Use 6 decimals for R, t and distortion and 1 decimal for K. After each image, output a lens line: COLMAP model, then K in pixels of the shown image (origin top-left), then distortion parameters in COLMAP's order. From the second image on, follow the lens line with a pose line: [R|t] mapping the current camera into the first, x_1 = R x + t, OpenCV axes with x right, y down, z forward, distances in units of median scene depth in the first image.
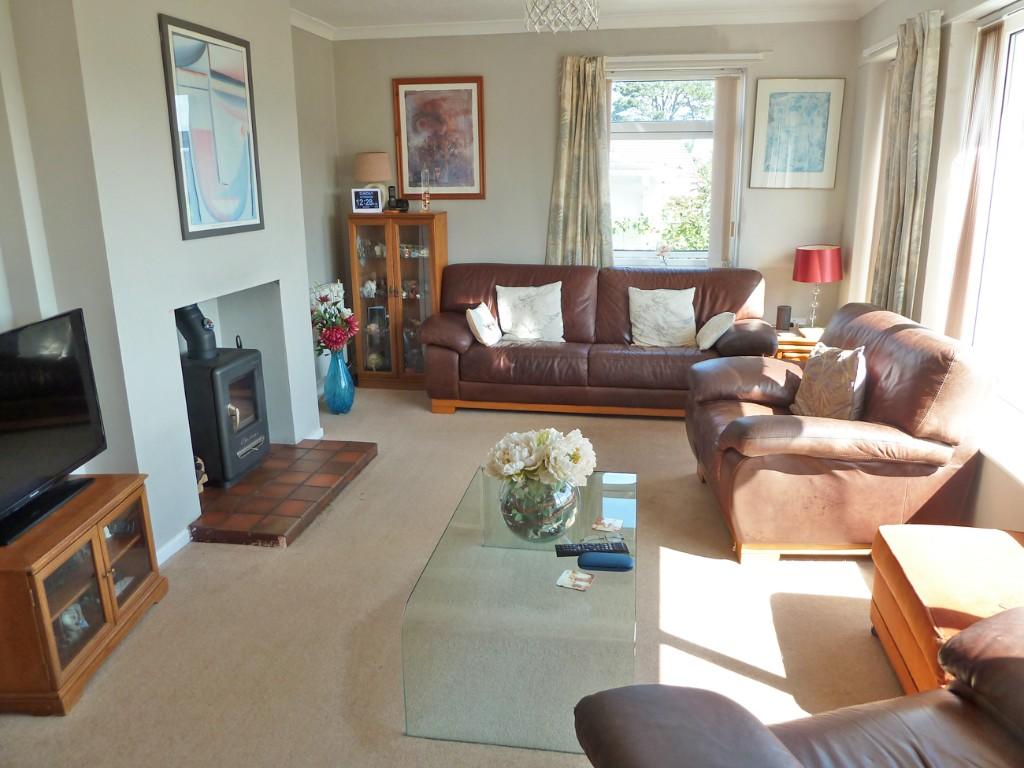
lens RADIAL K [[772.9, 0, 511.9], [0, 772.9, 377.1], [0, 0, 1]] dist [-0.039715, 0.019929]
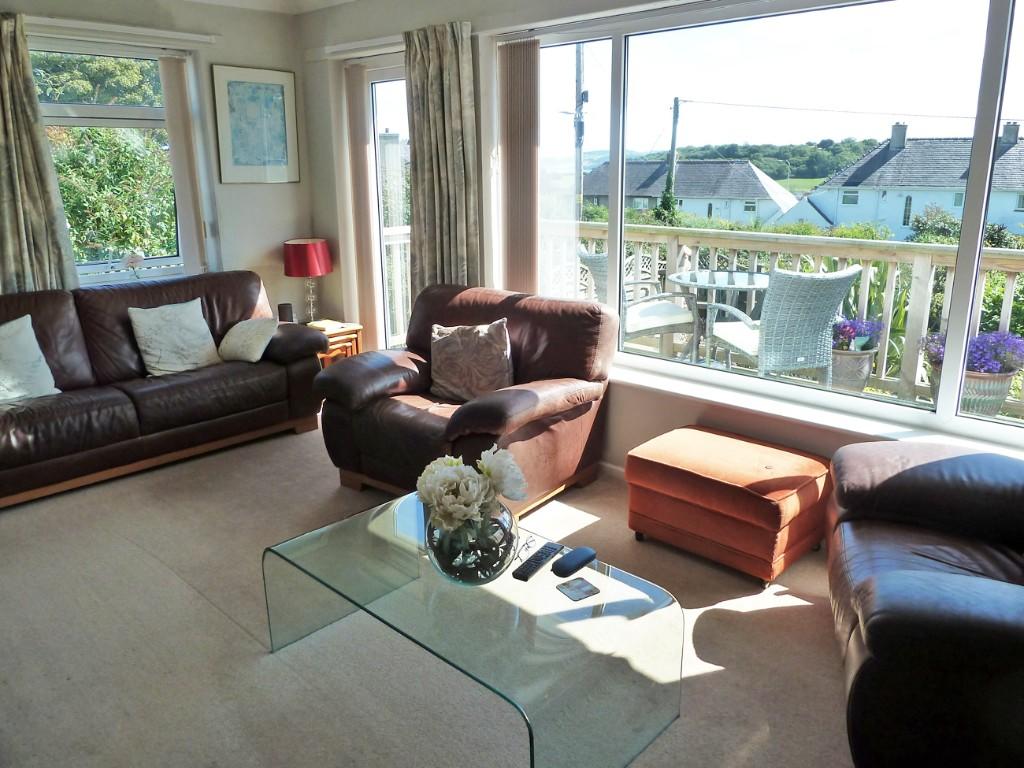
lens RADIAL K [[772.9, 0, 510.1], [0, 772.9, 387.1], [0, 0, 1]] dist [-0.039715, 0.019929]
pose [[0.555300, -0.225232, 0.800570, -0.302141], [0.213091, 0.969027, 0.124820, -0.052569], [-0.803887, 0.101282, 0.586096, 0.215740]]
